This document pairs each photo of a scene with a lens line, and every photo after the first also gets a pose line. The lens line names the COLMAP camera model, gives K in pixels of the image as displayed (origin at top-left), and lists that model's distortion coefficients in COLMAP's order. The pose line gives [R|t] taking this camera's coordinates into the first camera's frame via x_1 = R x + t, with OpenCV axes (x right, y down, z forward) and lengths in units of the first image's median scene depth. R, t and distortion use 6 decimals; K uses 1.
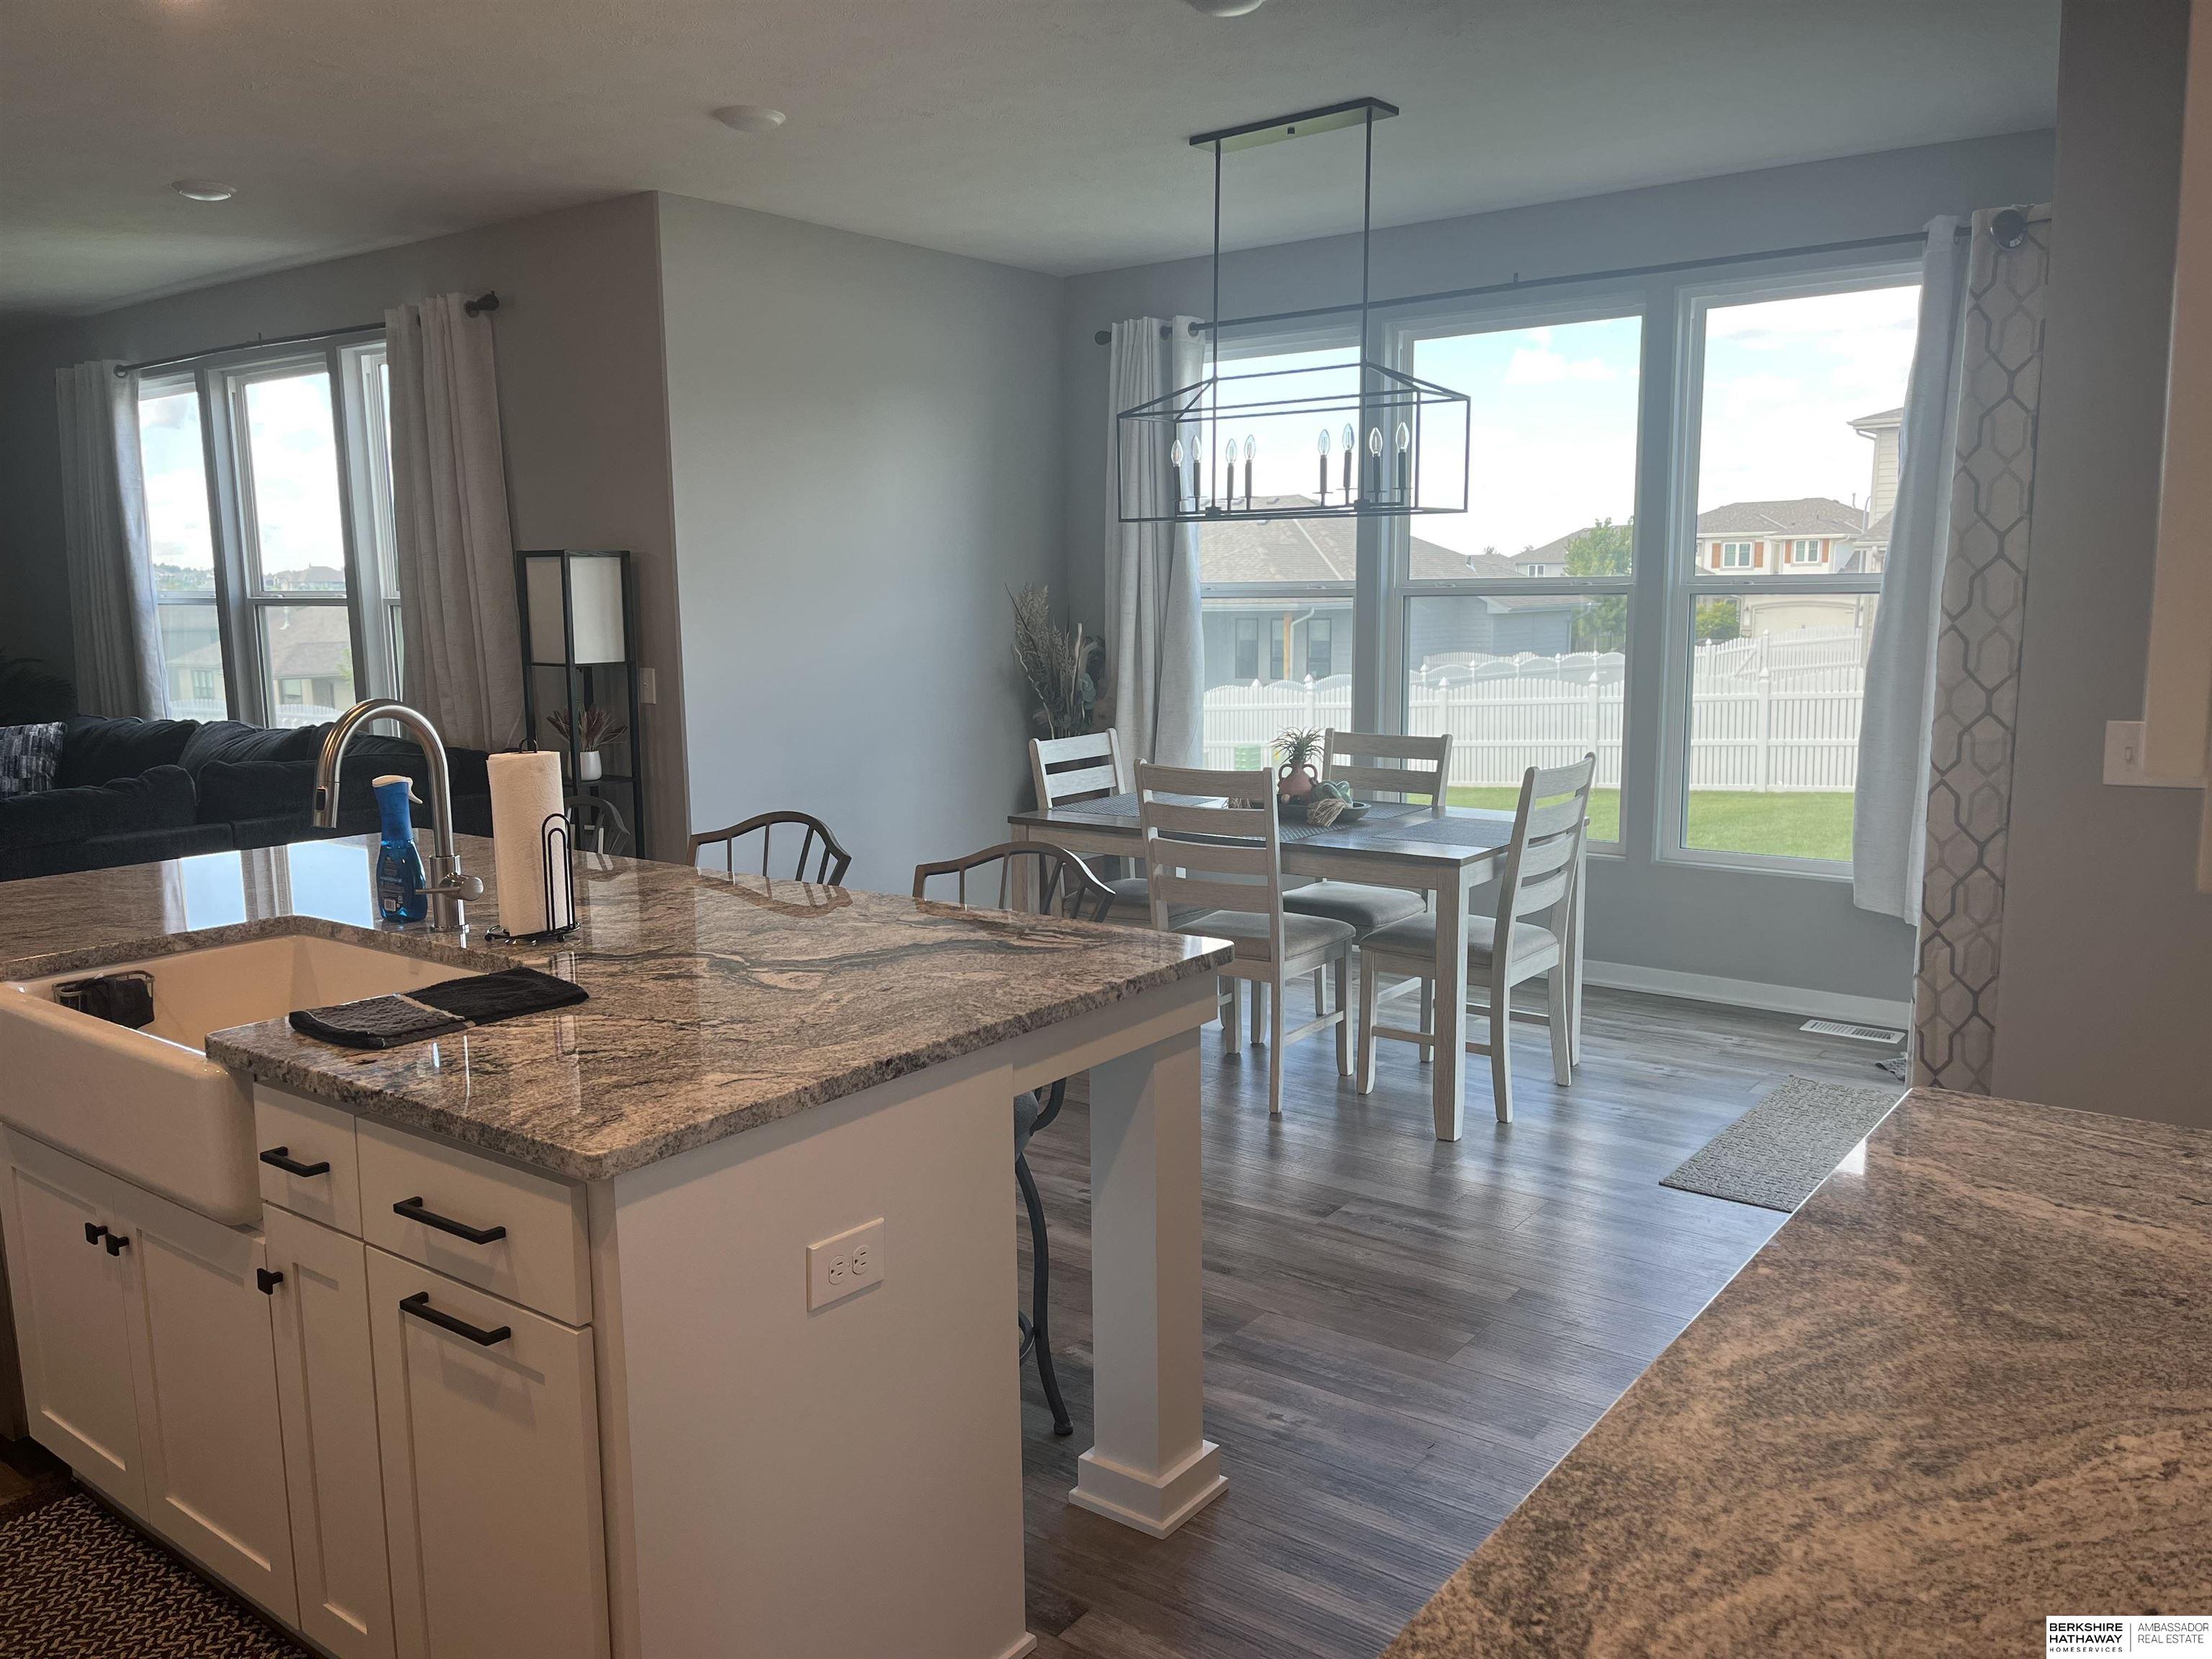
lens RADIAL K [[1675.1, 0, 1124.4], [0, 1675.1, 843.5], [0, 0, 1]] dist [0.052559, -0.057806]
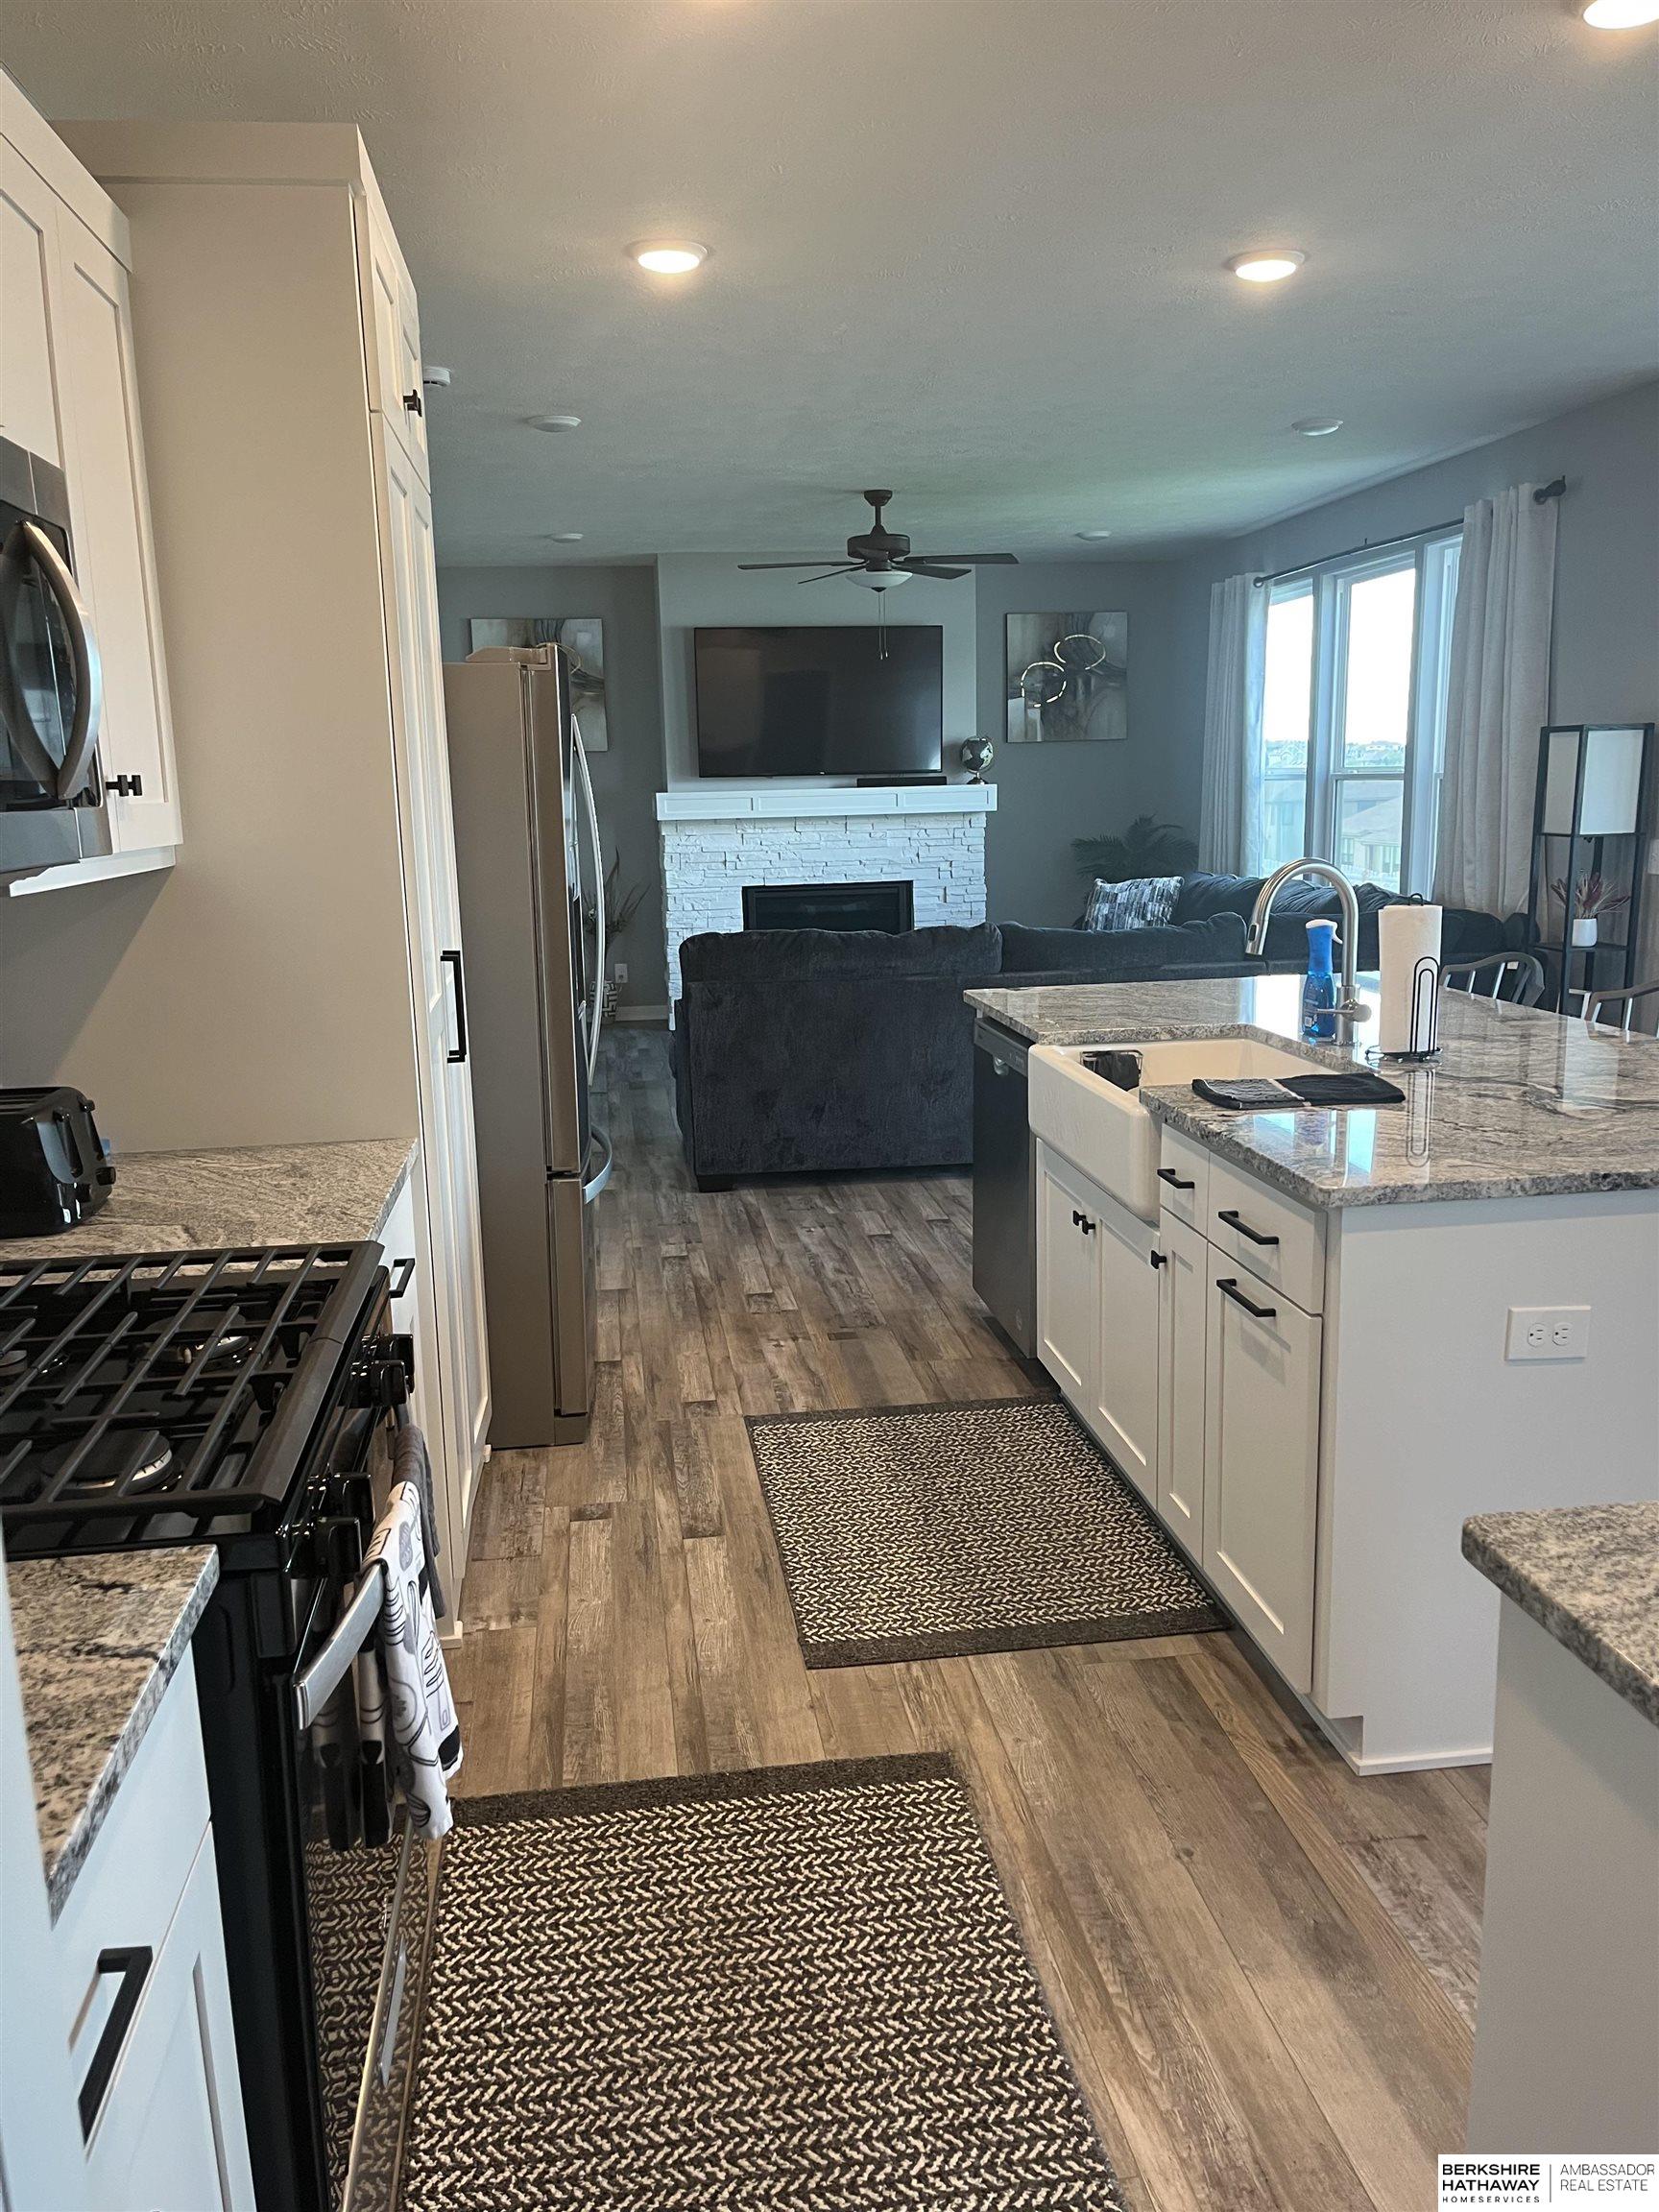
lens RADIAL K [[1675.1, 0, 813.1], [0, 1675.1, 1122.0], [0, 0, 1]] dist [0.052559, -0.057806]
pose [[0.696770, 0.137757, -0.703942, 0.116605], [-0.093070, 0.990452, 0.101704, 0.009254], [0.711231, -0.005348, 0.702938, -0.089464]]
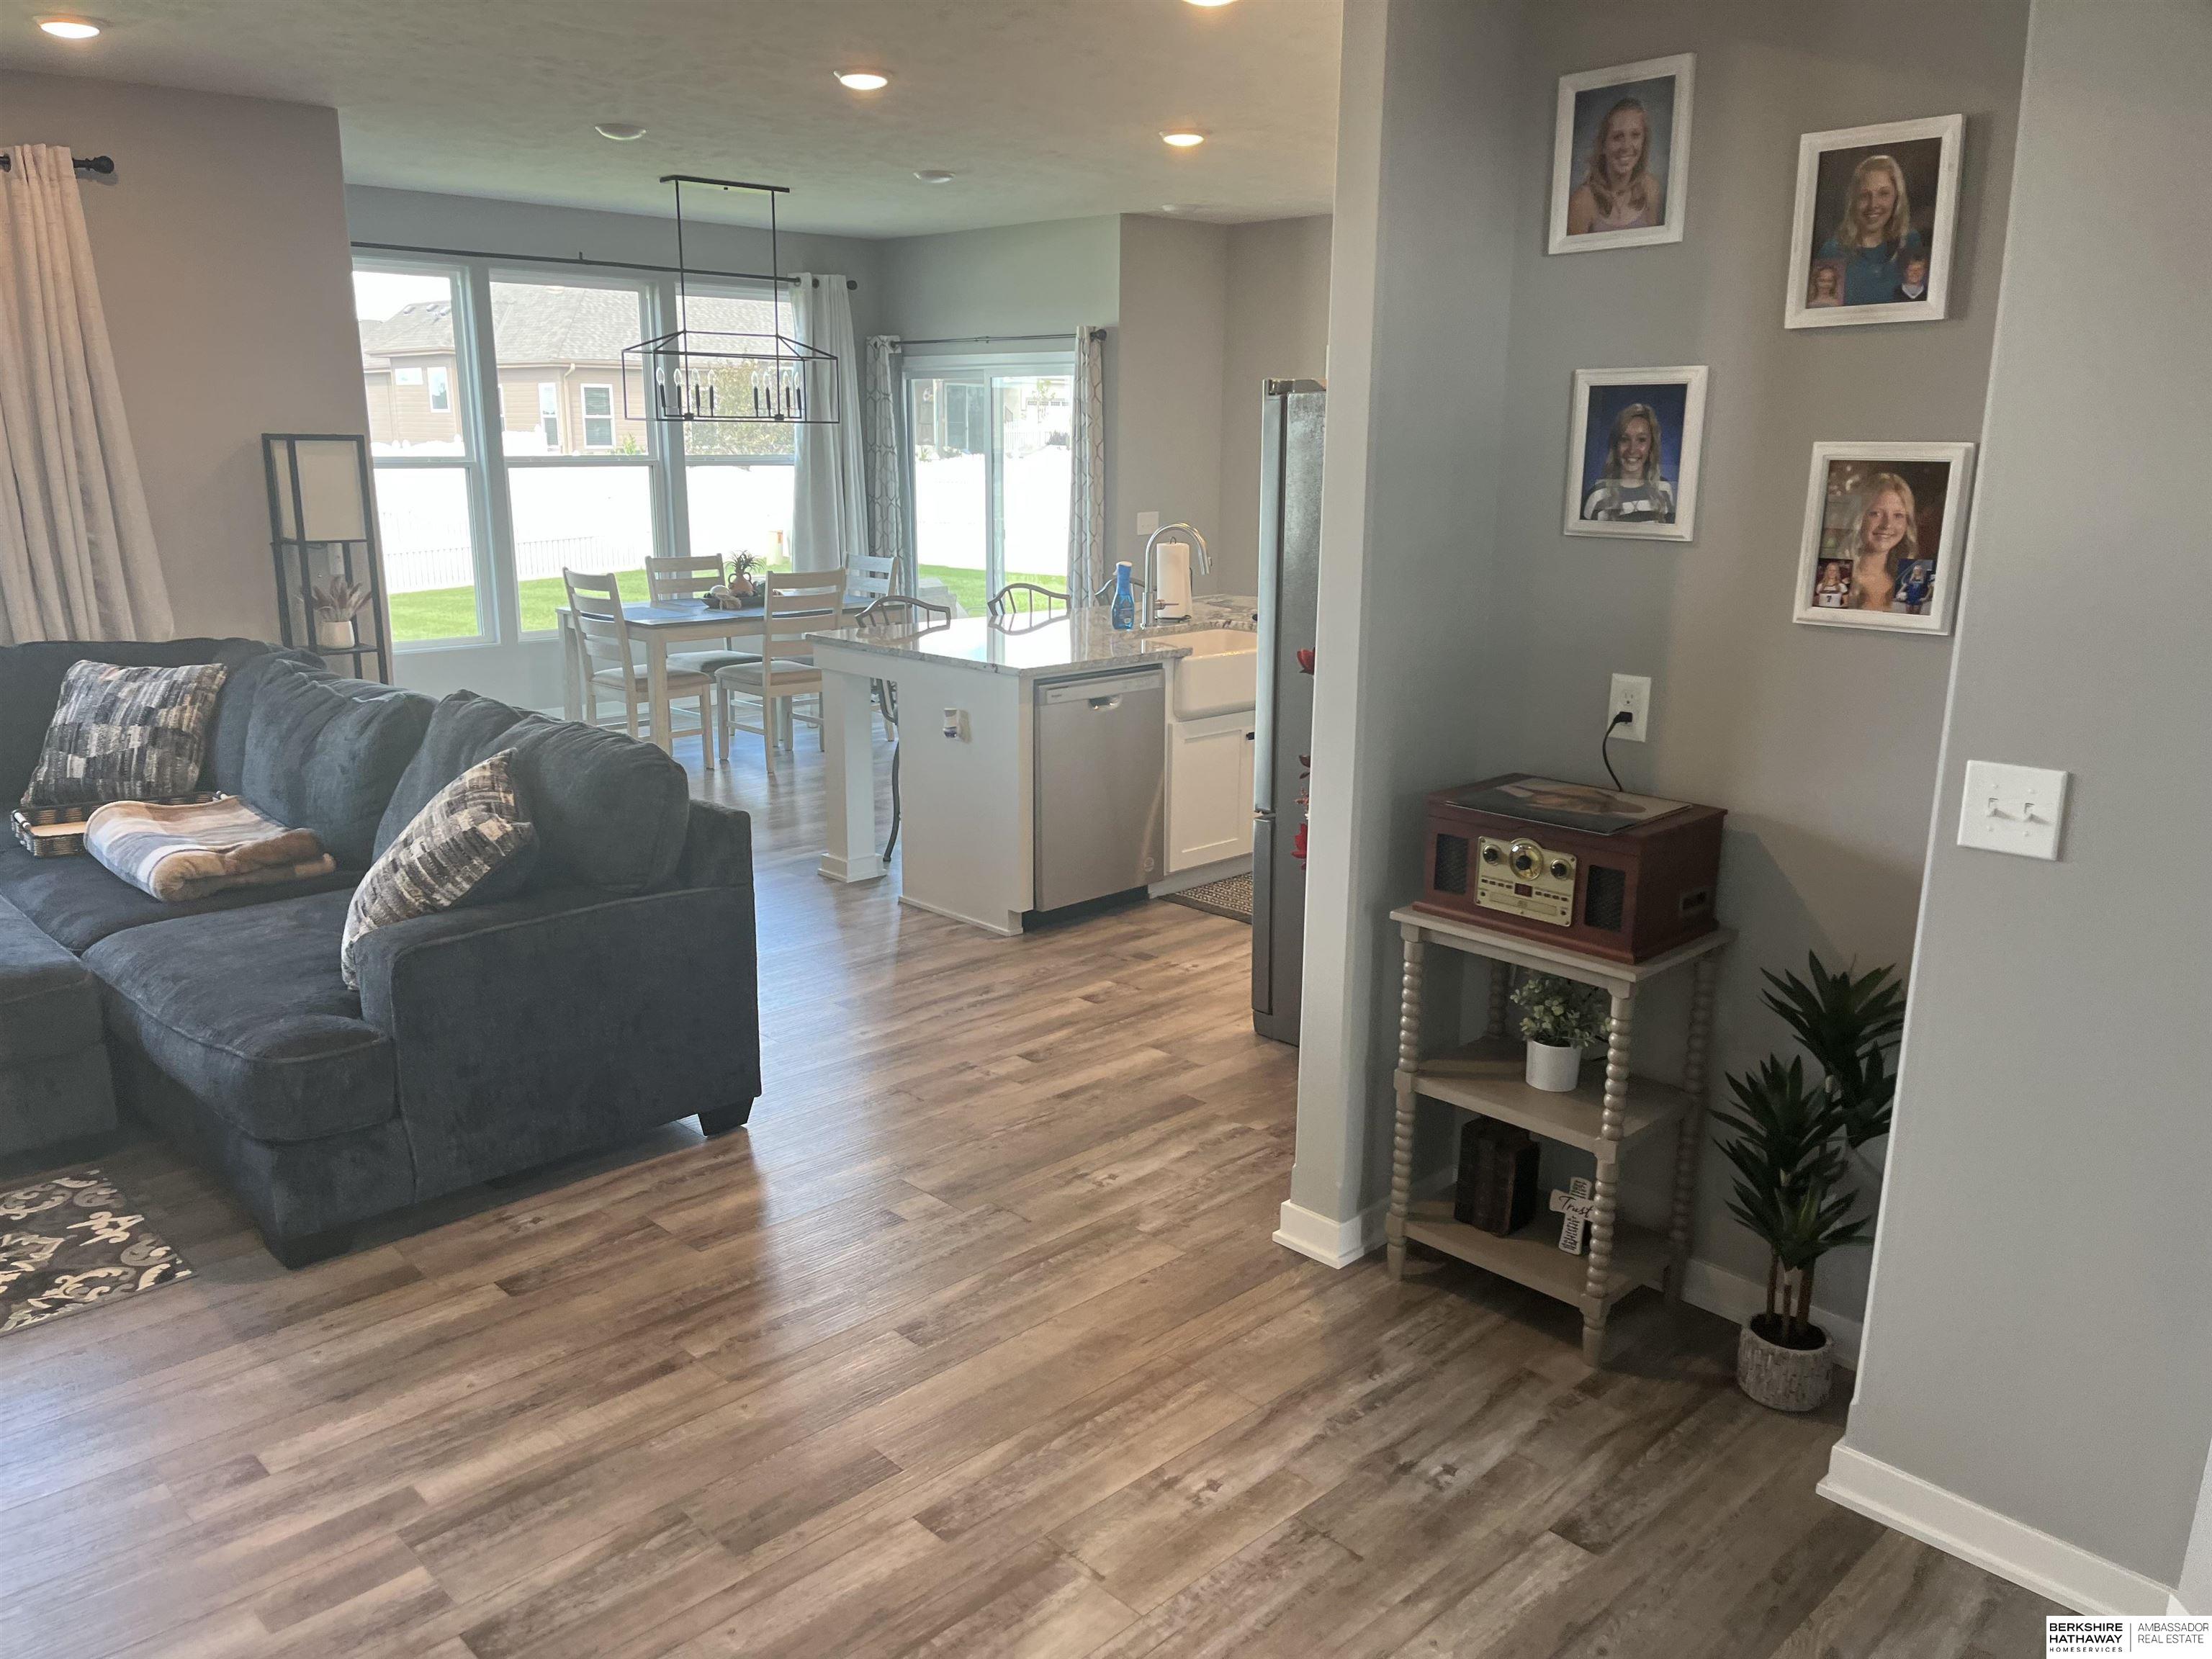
lens RADIAL K [[1675.1, 0, 1068.3], [0, 1675.1, 844.4], [0, 0, 1]] dist [0.052559, -0.057806]
pose [[0.168582, -0.228237, 0.958899, -1.512278], [0.142451, 0.968251, 0.205419, -0.083206], [-0.975340, 0.101966, 0.195743, 0.384955]]
